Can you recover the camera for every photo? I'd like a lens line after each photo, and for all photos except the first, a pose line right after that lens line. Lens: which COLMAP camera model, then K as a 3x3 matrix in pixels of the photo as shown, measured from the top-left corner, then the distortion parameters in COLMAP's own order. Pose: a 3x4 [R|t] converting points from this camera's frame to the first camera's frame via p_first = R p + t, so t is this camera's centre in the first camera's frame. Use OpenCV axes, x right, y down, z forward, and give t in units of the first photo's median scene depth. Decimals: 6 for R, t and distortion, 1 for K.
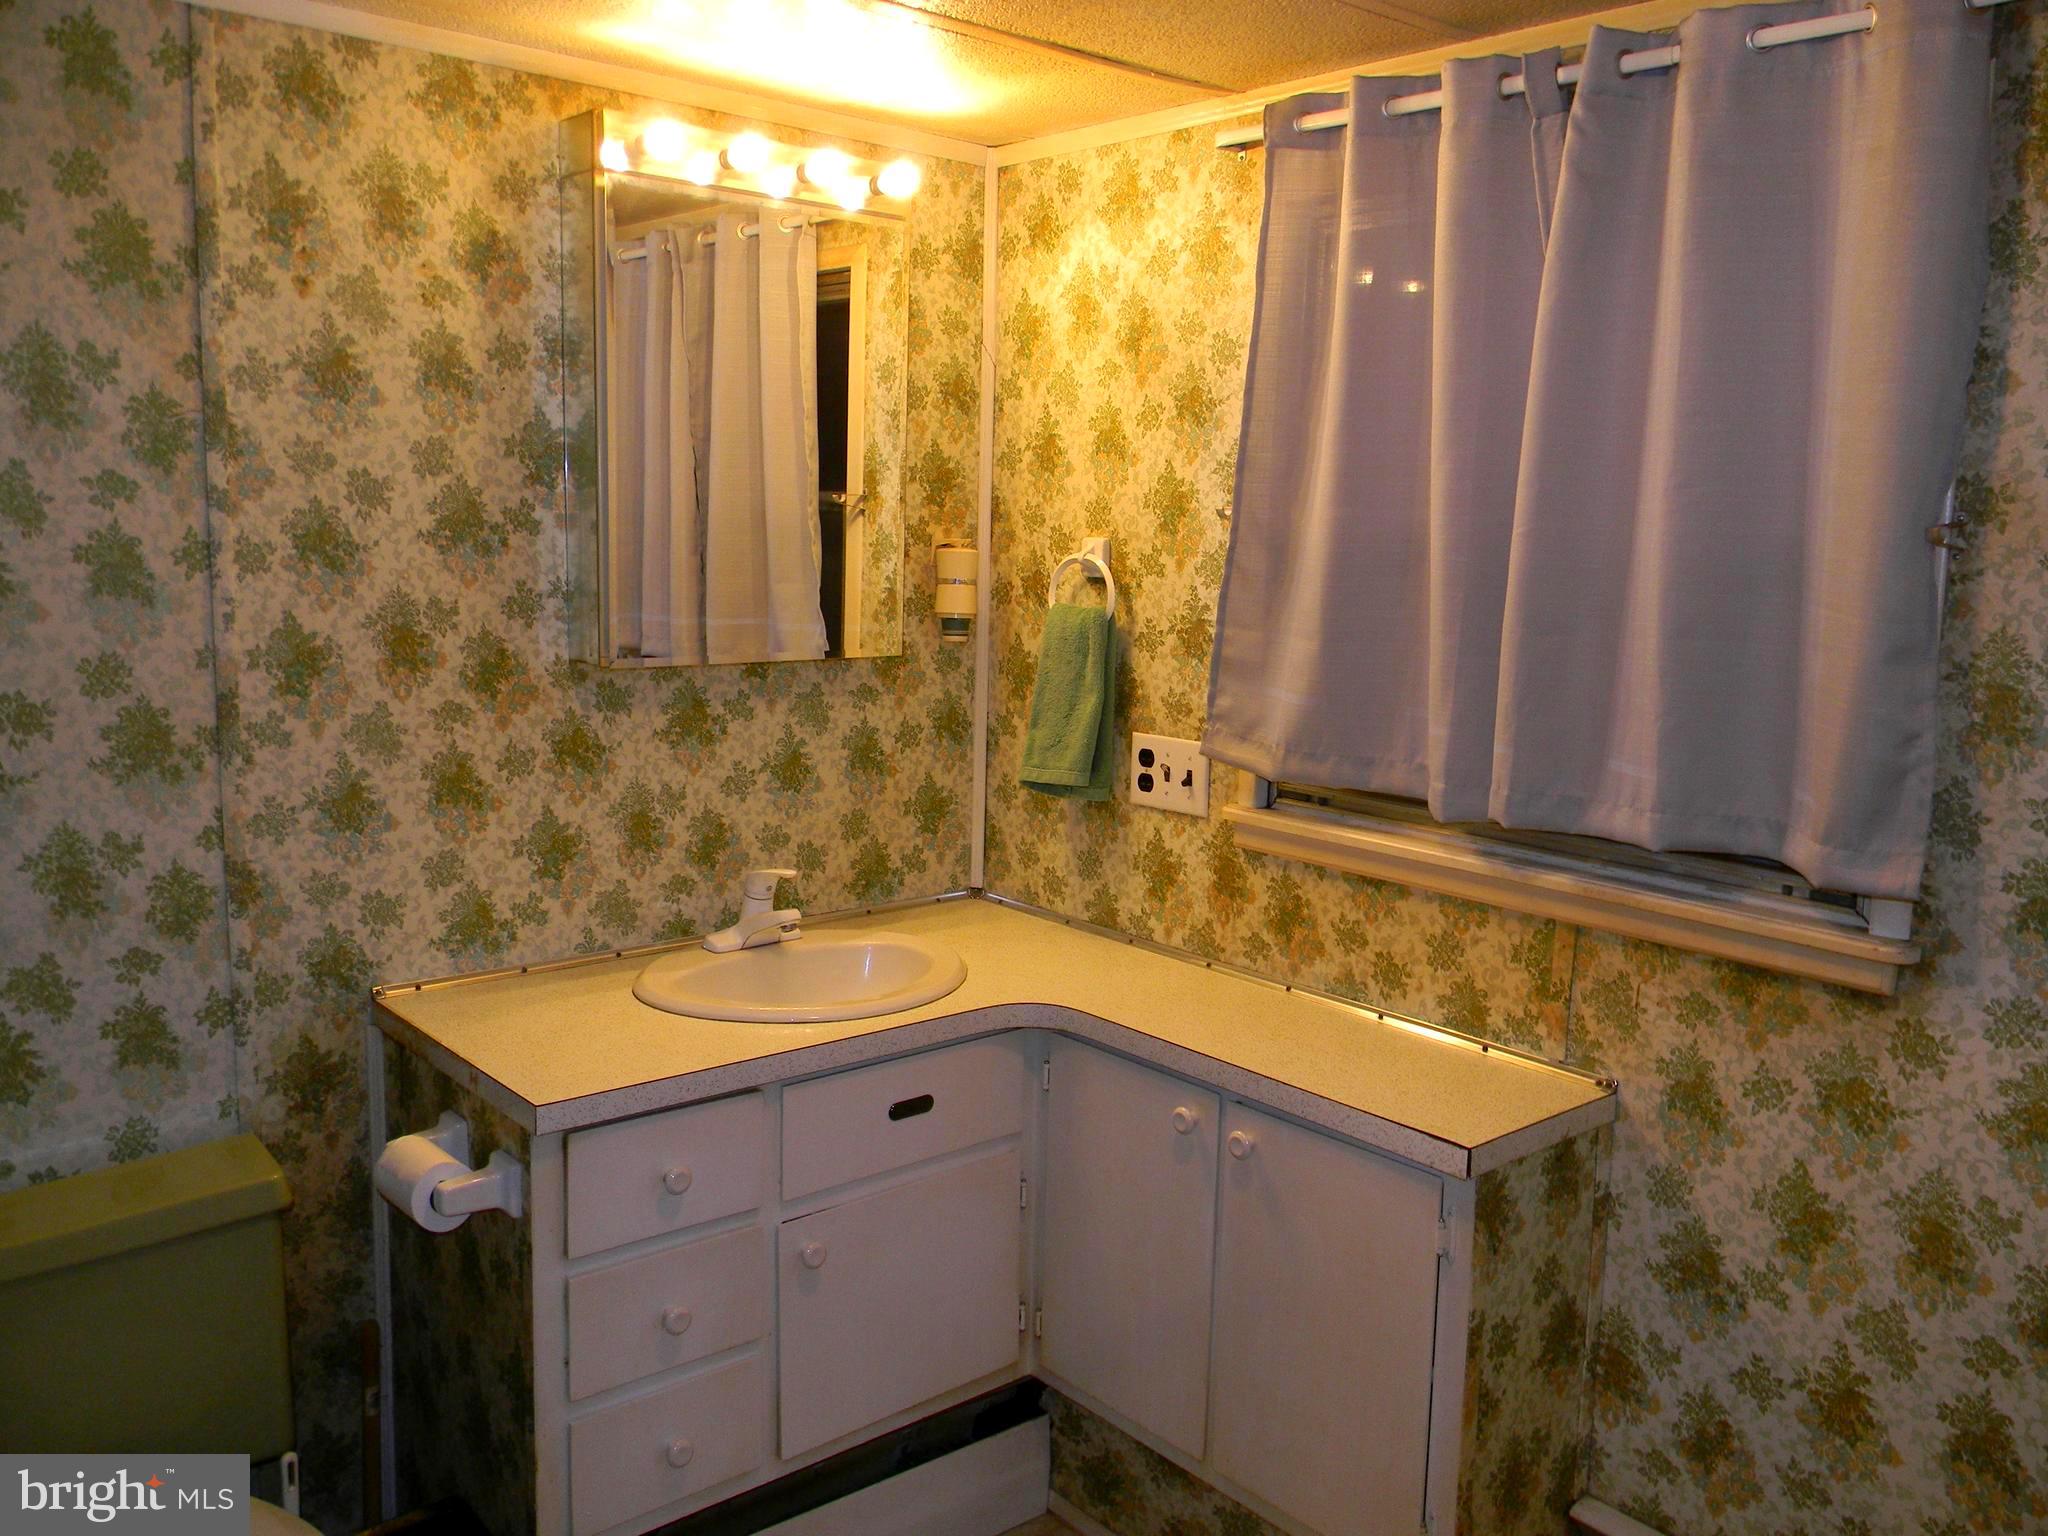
lens RADIAL K [[1656.4, 0, 1011.4], [0, 1656.4, 769.9], [0, 0, 1]] dist [0.023384, -0.041895]
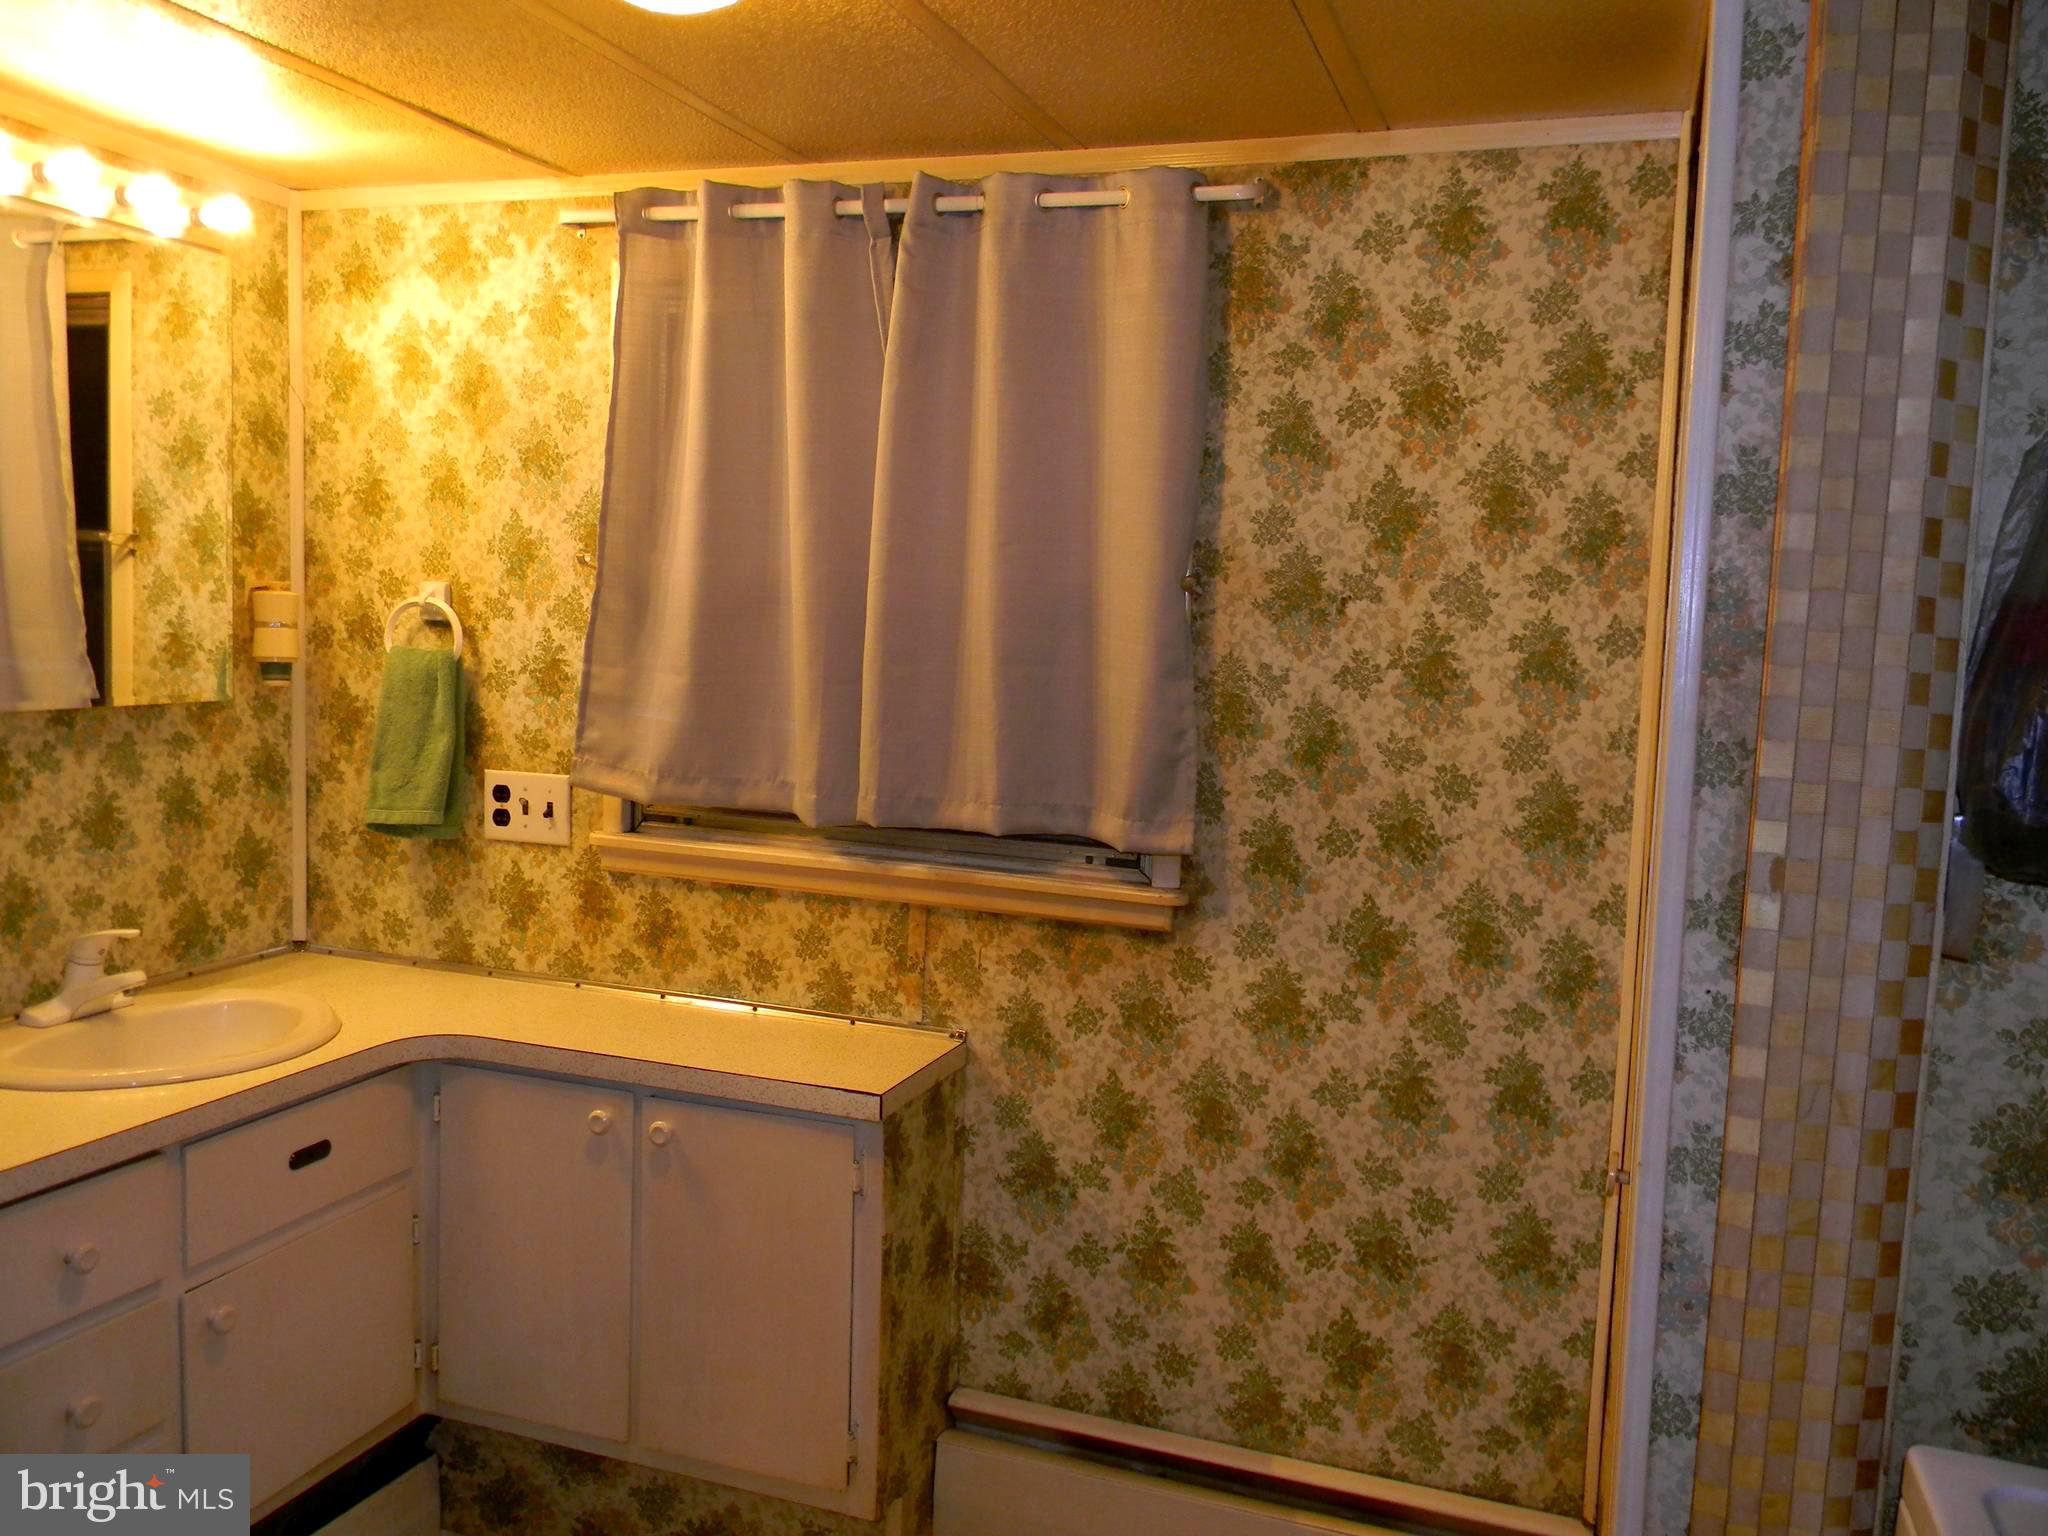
lens RADIAL K [[1639.2, 0, 1020.9], [0, 1639.2, 761.8], [0, 0, 1]] dist [0.012820, -0.004669]
pose [[0.868732, -0.038832, 0.493758, -0.164631], [0.059415, 0.997893, -0.026057, 0.022027], [-0.491706, 0.051973, 0.869209, -0.062384]]
